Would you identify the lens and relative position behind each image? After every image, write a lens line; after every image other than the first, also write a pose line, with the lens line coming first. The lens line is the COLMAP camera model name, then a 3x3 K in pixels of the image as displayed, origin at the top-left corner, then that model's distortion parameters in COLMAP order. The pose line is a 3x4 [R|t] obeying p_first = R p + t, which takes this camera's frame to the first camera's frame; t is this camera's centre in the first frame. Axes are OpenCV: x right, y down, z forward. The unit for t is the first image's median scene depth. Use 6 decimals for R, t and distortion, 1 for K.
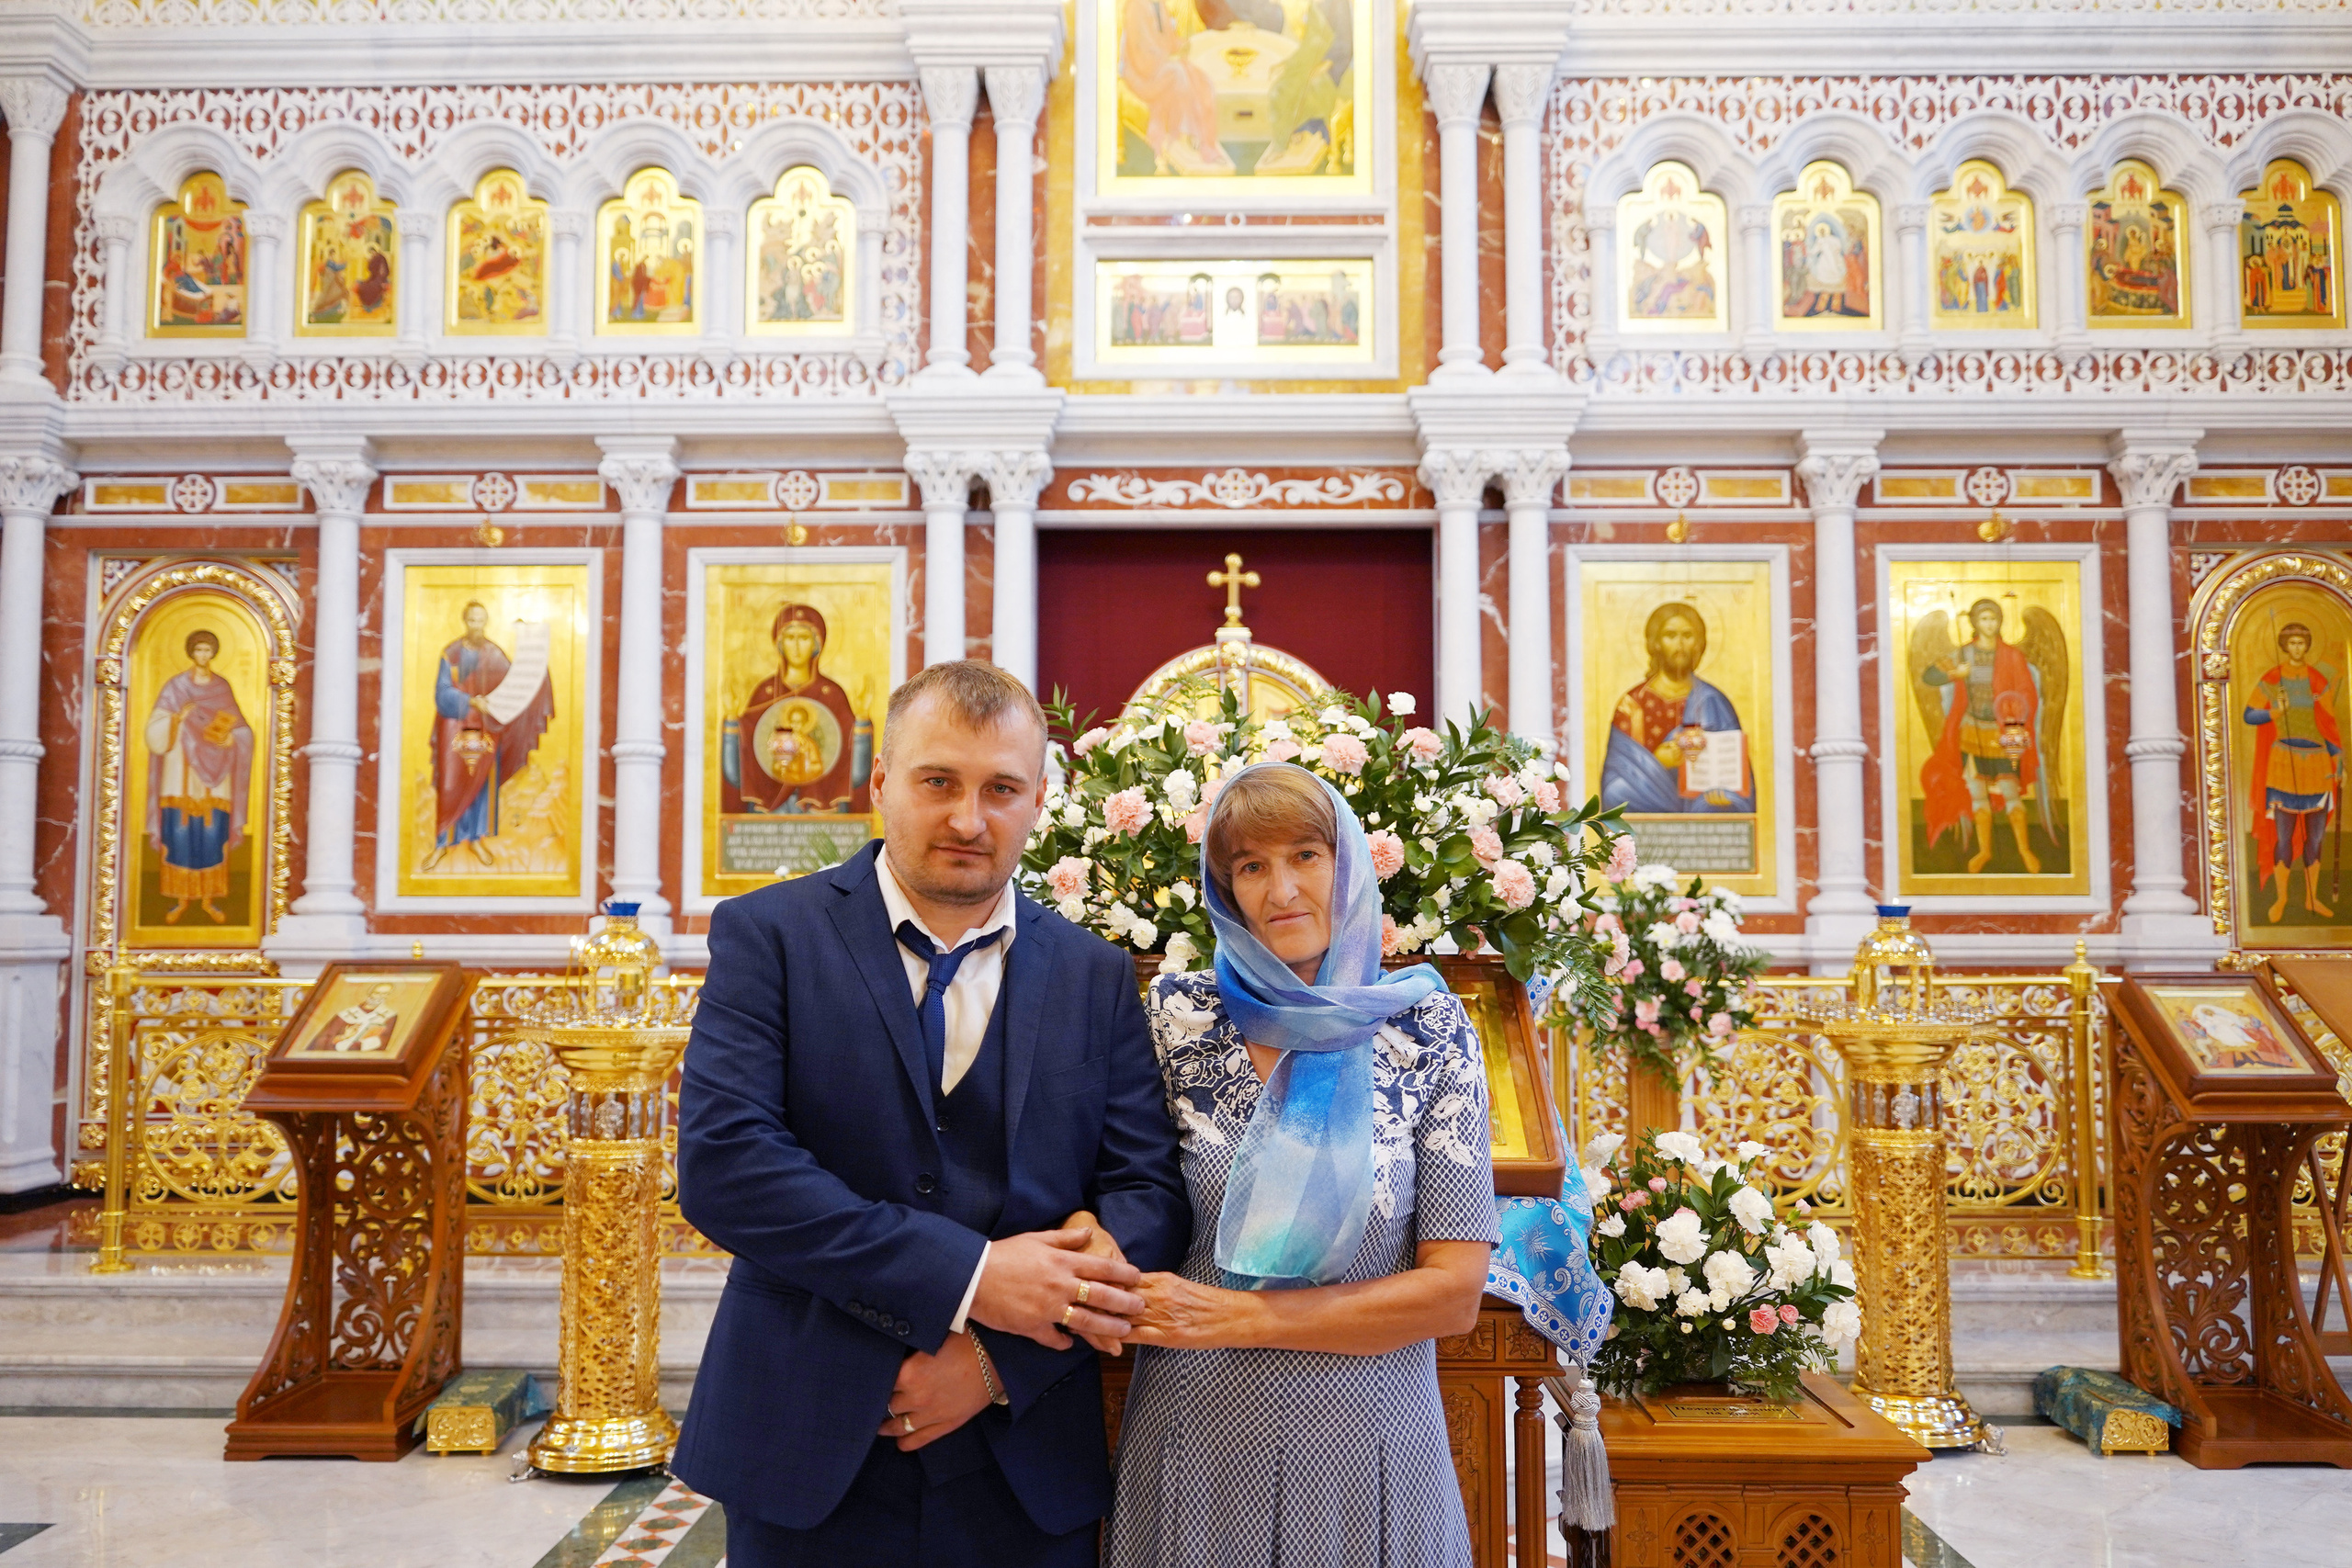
lens RADIAL K [[1873.1, 0, 1162.3], [0, 1873.1, 789.0], [0, 0, 1]] dist [-0.012669, -0.003458]
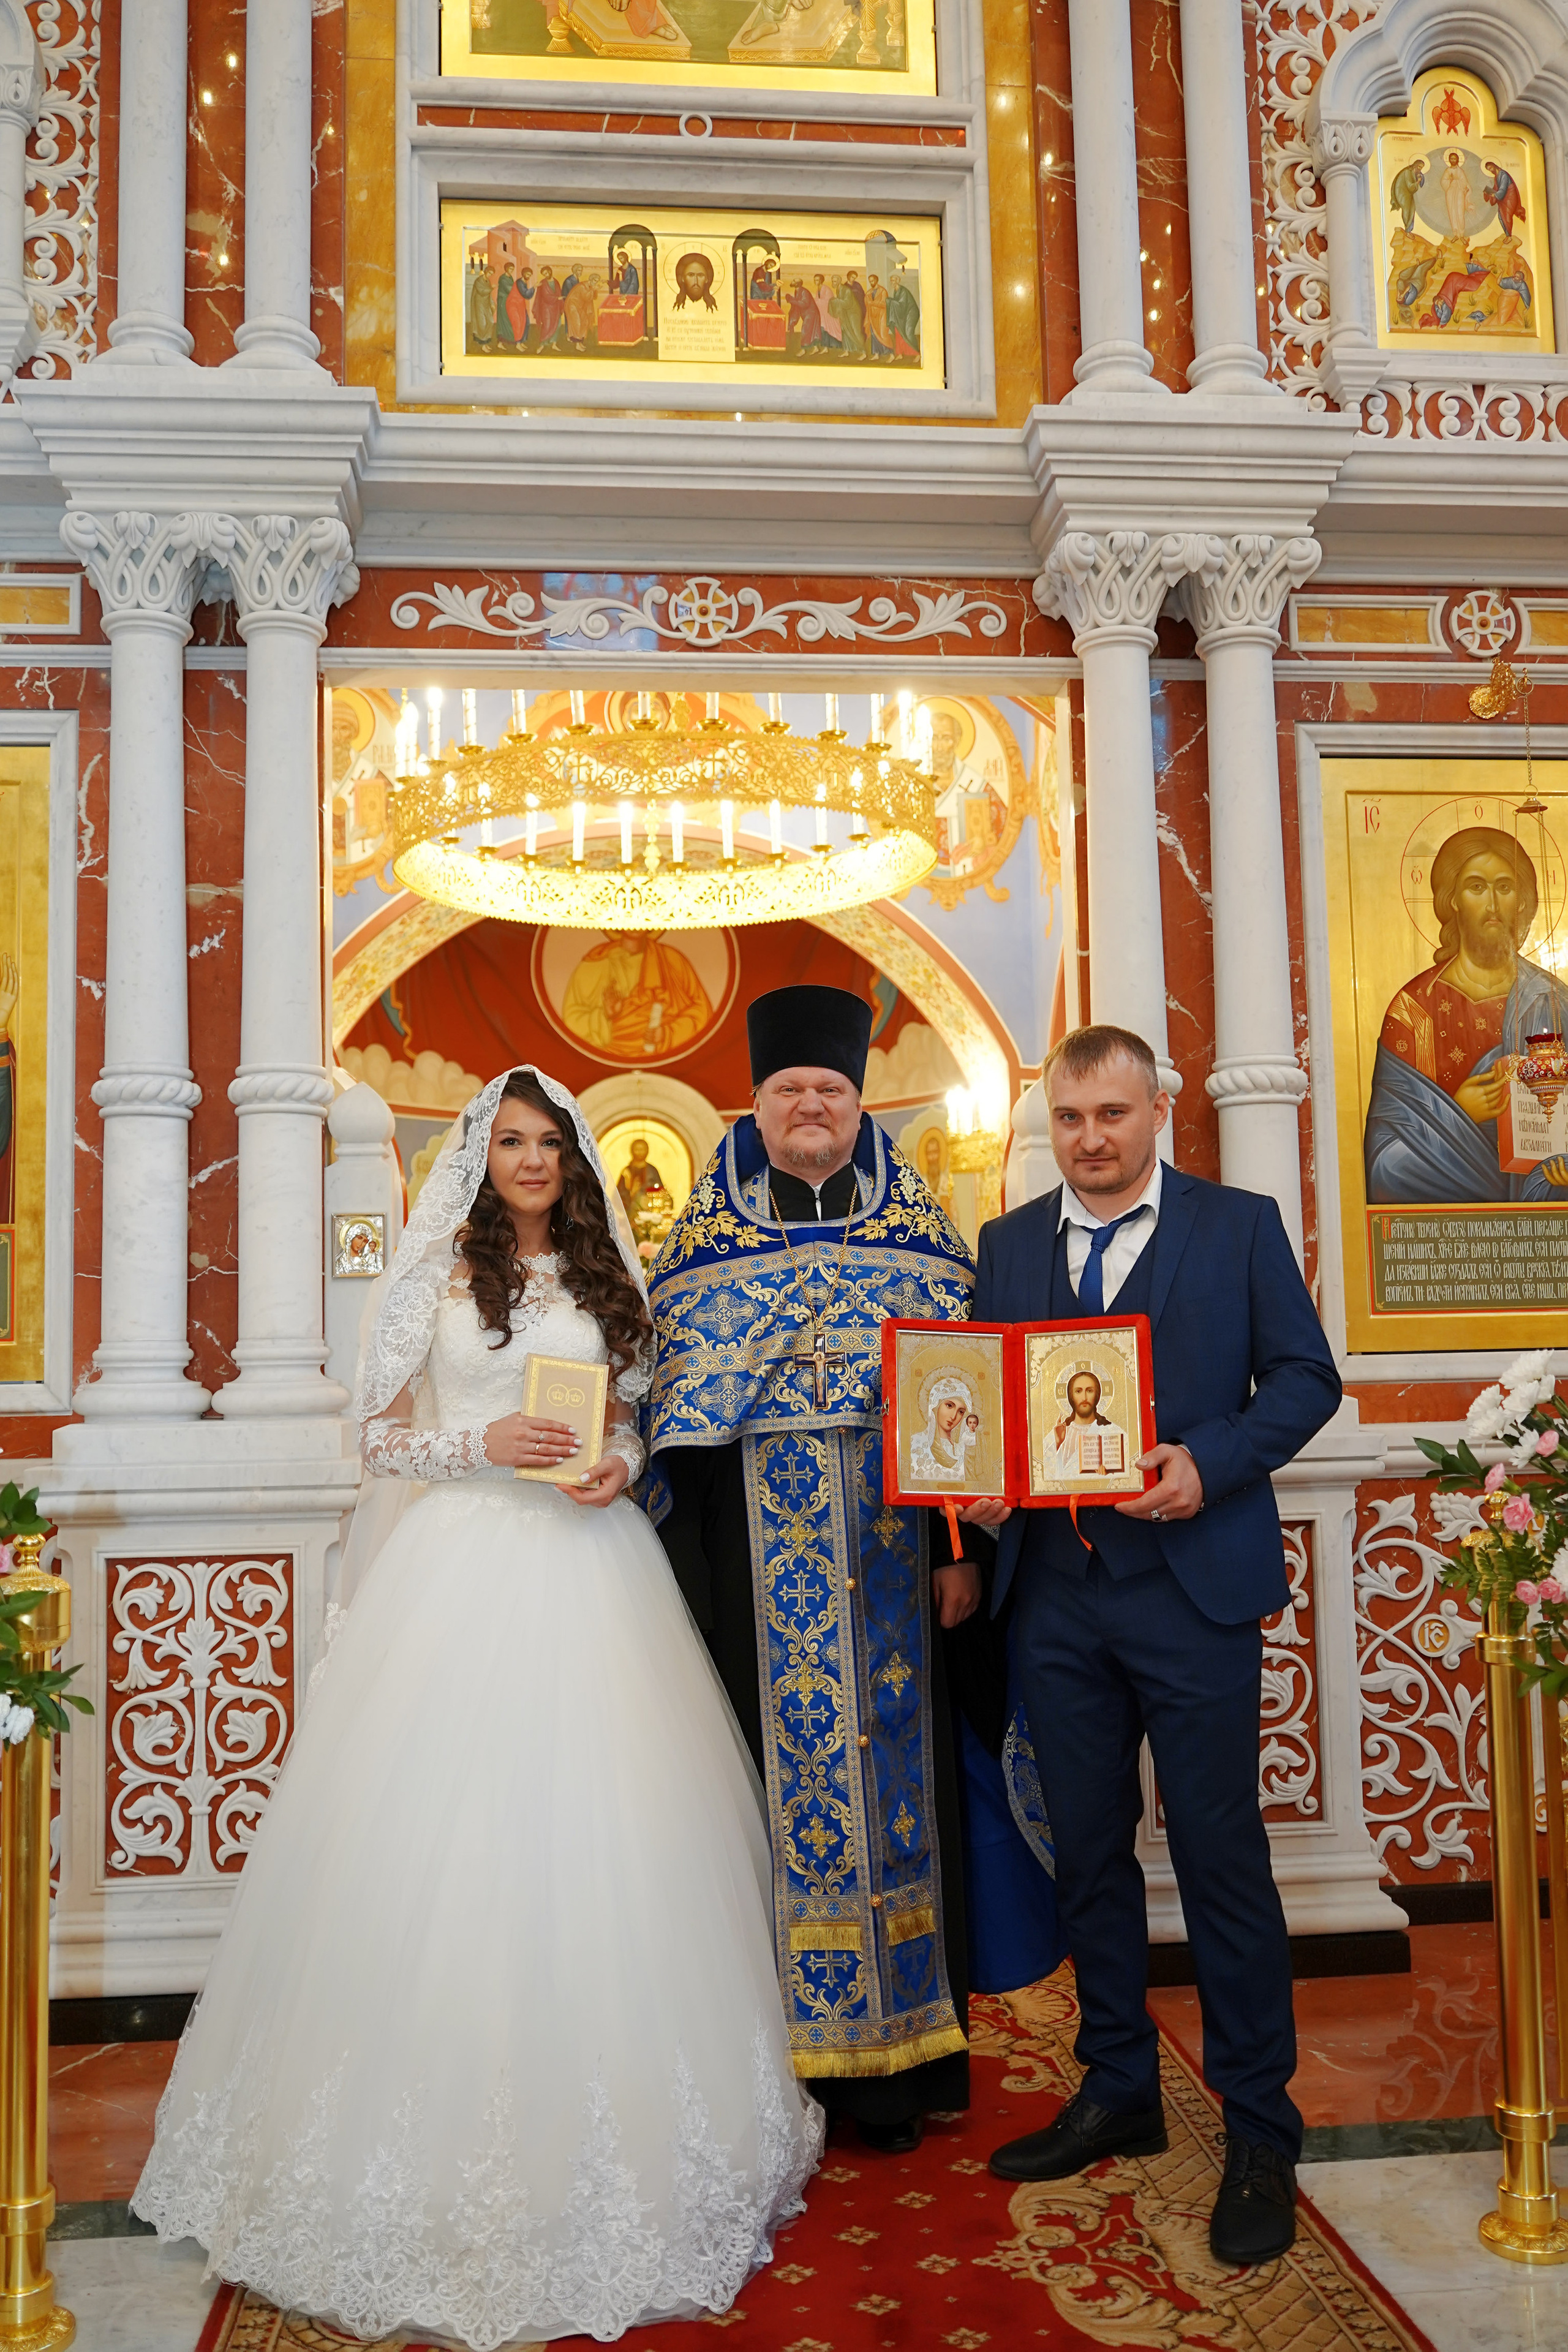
lens RADIAL K [[1928.3, 0, 770.3], [0, 1928.3, 1186.4], [0, 0, 1]] dist [-0.013437, -0.001102]
pose [[0.993886, -0.012543, 0.109694, -0.004559], [0.014064, 0.999815, -0.013107, 0.013016], [-0.109509, 0.014569, 0.993879, 0.446889]]
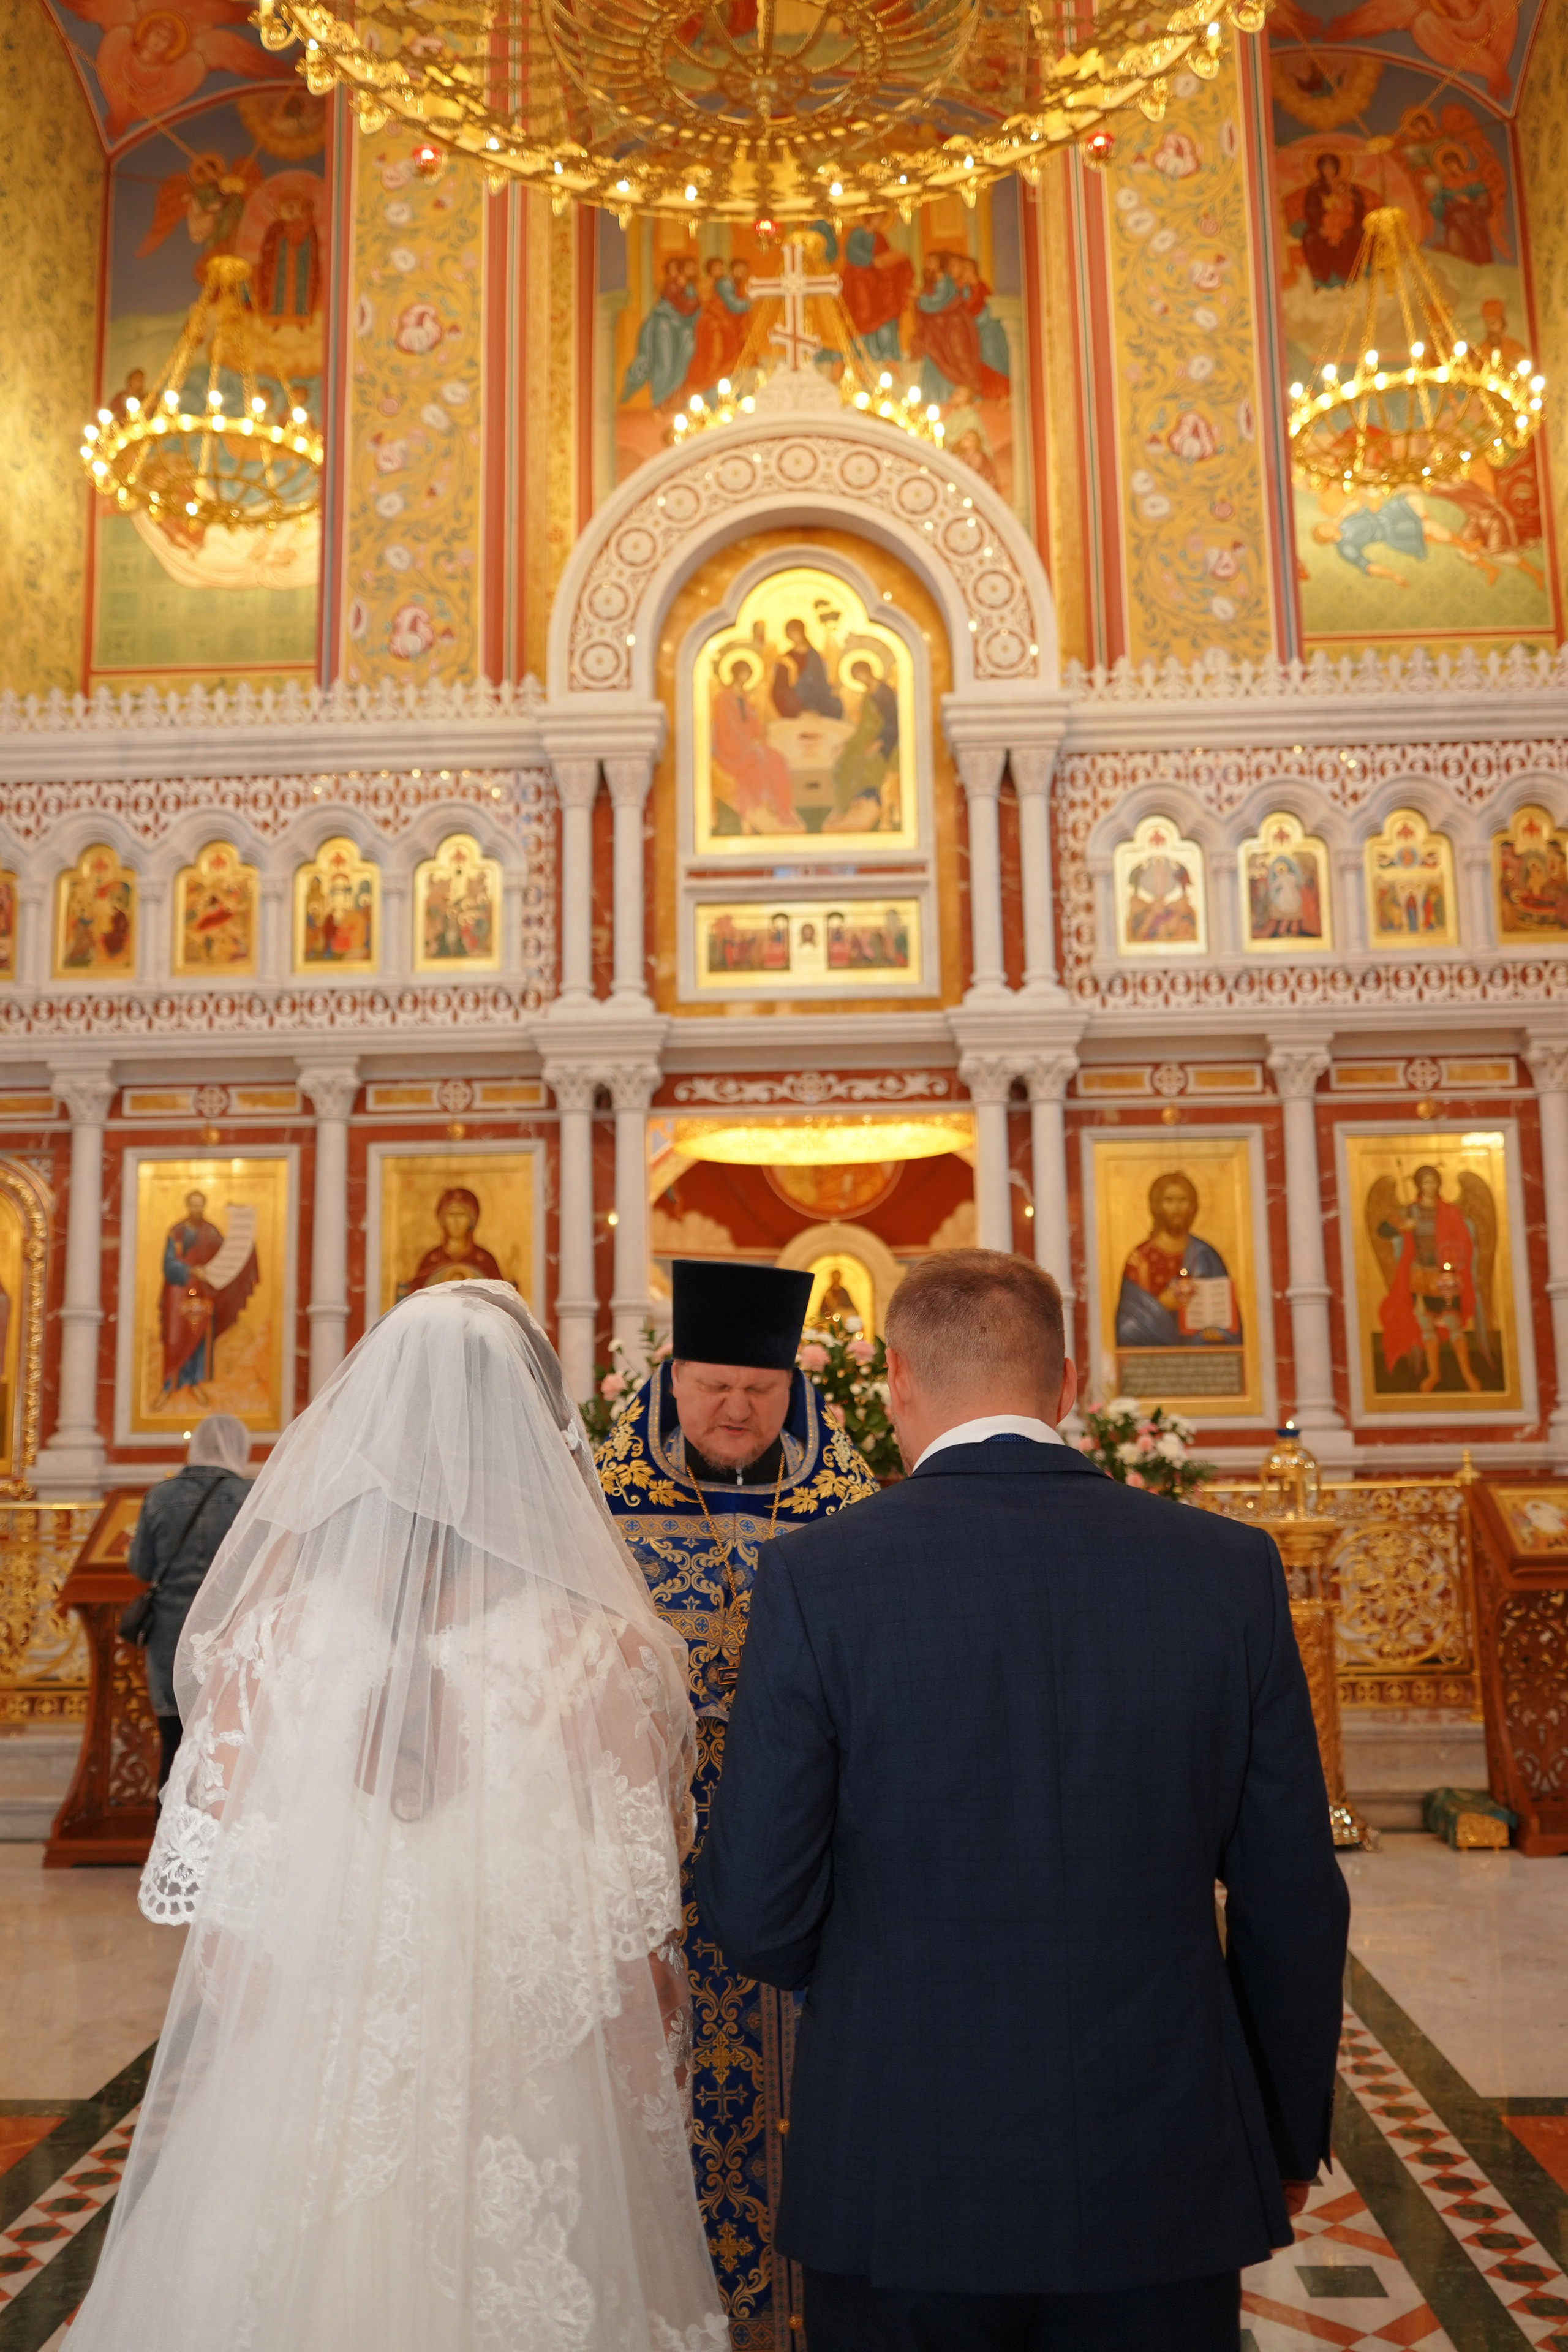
lens RADIAL K [[2063.1, 0, 776.5], [0, 2063.1, 1068.4], [0, 0, 1]] dist [-0.014086, -0.002109]
pose [[0.999539, -0.020310, -0.022558, 0.047747], [0.017972, 0.994885, -0.099402, -0.038211], [0.024461, 0.098951, 0.994792, -0.352362]]
